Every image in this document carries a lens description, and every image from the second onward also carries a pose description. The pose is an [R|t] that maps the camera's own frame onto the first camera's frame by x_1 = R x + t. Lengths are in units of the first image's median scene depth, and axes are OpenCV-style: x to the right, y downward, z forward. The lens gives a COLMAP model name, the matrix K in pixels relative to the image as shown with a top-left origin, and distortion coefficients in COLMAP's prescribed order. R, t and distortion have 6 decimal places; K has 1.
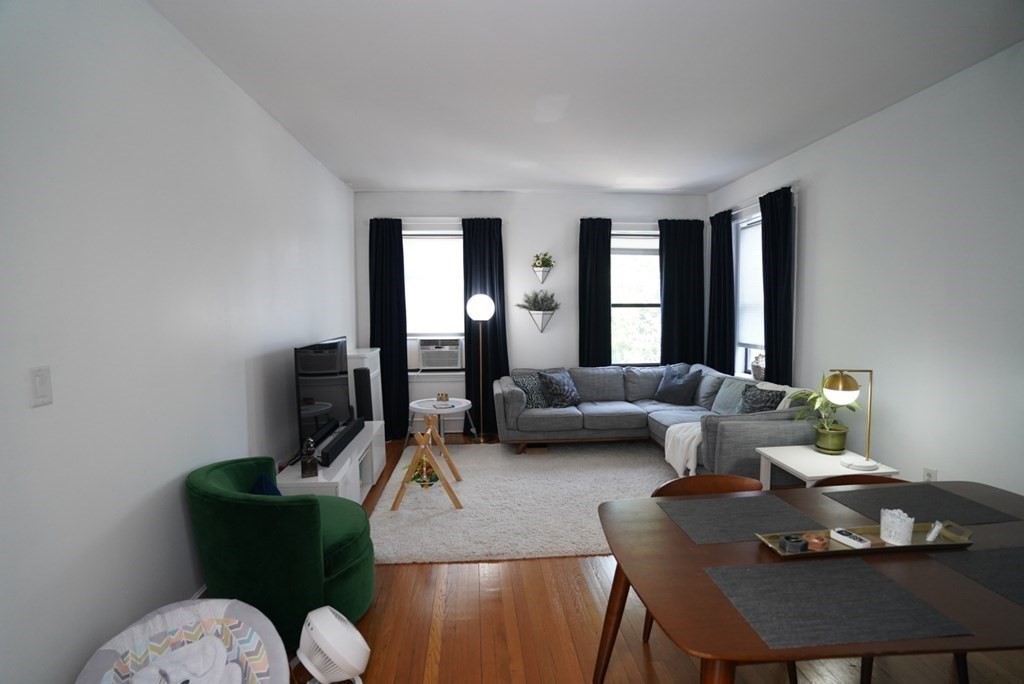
lens RADIAL K [[501.0, 0, 507.3], [0, 501.0, 340.0], [0, 0, 1]] dist [-0.037528, 0.003330]
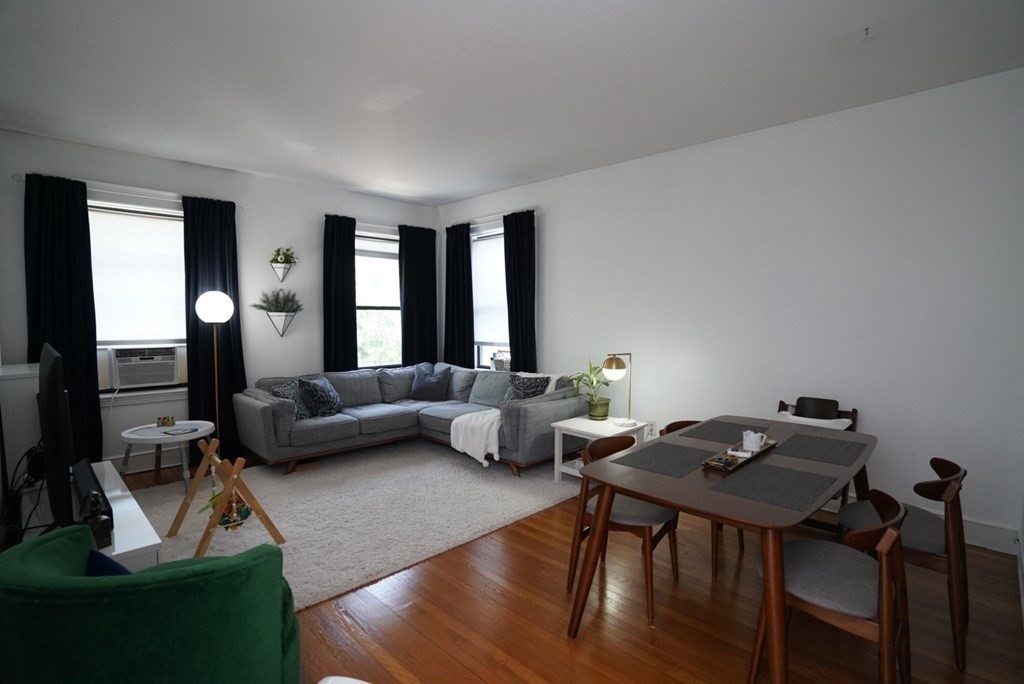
lens RADIAL K [[501.0, 0, 509.5], [0, 501.0, 338.6], [0, 0, 1]] dist [-0.037528, 0.003330]
pose [[0.772887, -0.022848, 0.634133, -0.196006], [0.034487, 0.999387, -0.006025, 0.008401], [-0.633606, 0.026525, 0.773201, 0.066757]]
